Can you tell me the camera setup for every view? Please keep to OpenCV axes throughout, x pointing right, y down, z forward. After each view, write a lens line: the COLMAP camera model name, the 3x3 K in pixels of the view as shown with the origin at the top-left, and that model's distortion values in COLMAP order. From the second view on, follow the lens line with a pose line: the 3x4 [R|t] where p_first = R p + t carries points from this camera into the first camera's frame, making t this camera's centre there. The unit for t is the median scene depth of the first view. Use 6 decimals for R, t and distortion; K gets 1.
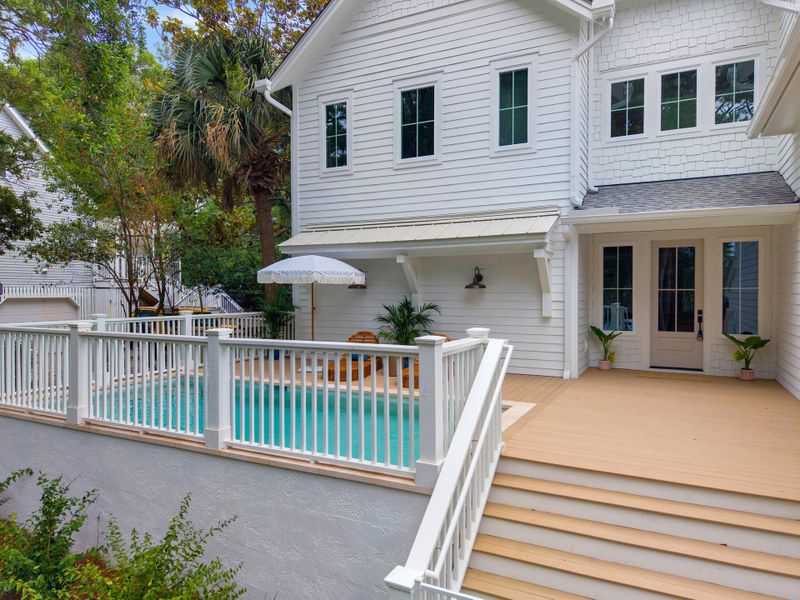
lens RADIAL K [[533.5, 0, 405.6], [0, 533.5, 301.6], [0, 0, 1]] dist [0.003933, -0.001499]
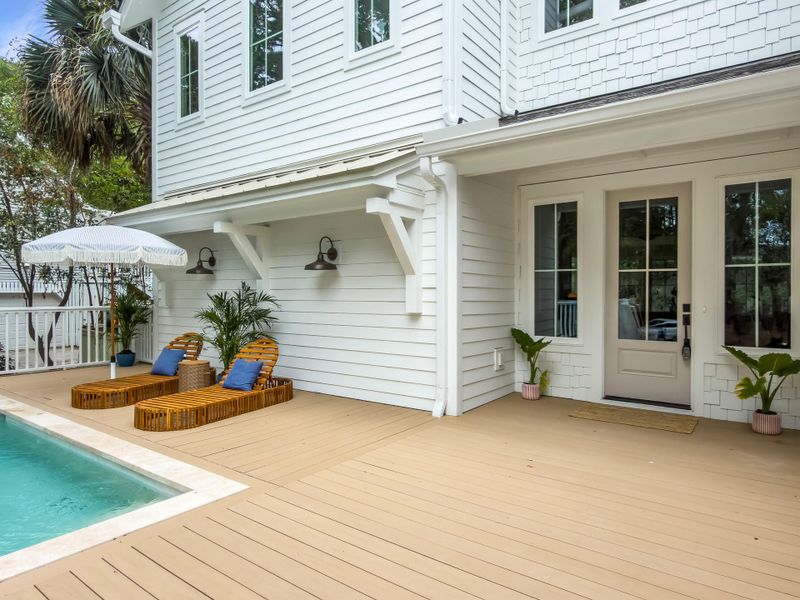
lens RADIAL K [[497.4, 0, 400.0], [0, 497.4, 300.0], [0, 0, 1]] dist [-0.008395, -0.000437]
pose [[0.986973, 0.004407, -0.160827, 0.321174], [-0.005343, 0.999971, -0.005382, 0.015434], [0.160799, 0.006171, 0.986968, 0.403292]]
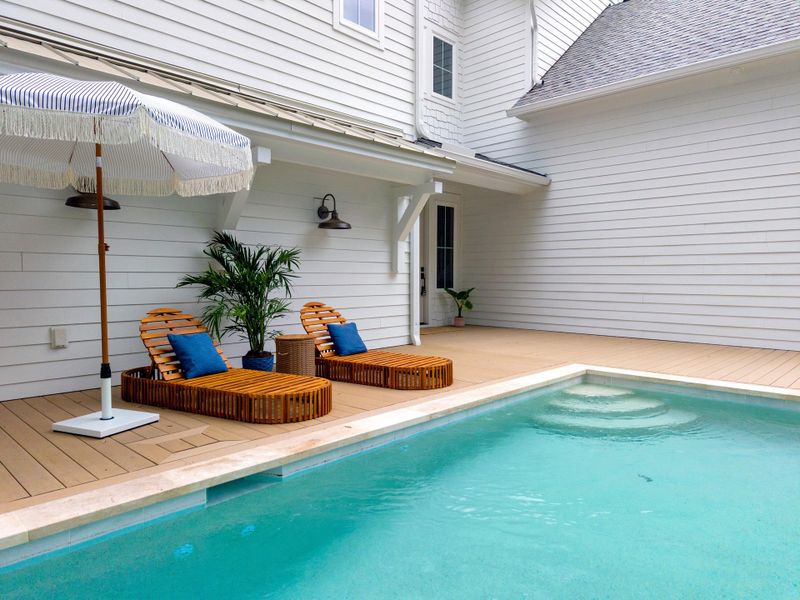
lens RADIAL K [[533.5, 0, 405.6], [0, 533.5, 301.6], [0, 0, 1]] dist [0.003933, -0.001499]
pose [[0.282647, -0.048109, 0.958017, -0.458070], [0.016115, 0.998839, 0.045405, 0.036147], [-0.959089, 0.002605, 0.283094, 0.721714]]
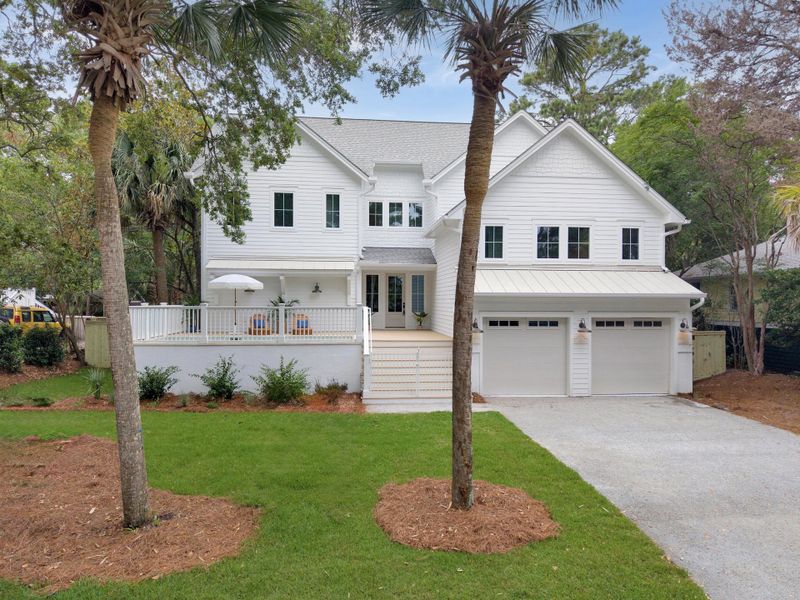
lens RADIAL K [[533.5, 0, 405.6], [0, 533.5, 301.6], [0, 0, 1]] dist [0.003933, -0.001499]
pose [[0.839171, 0.004570, 0.543848, -0.732917], [0.004296, 0.999878, -0.015031, 0.046795], [-0.543850, 0.014950, 0.839049, -0.998196]]
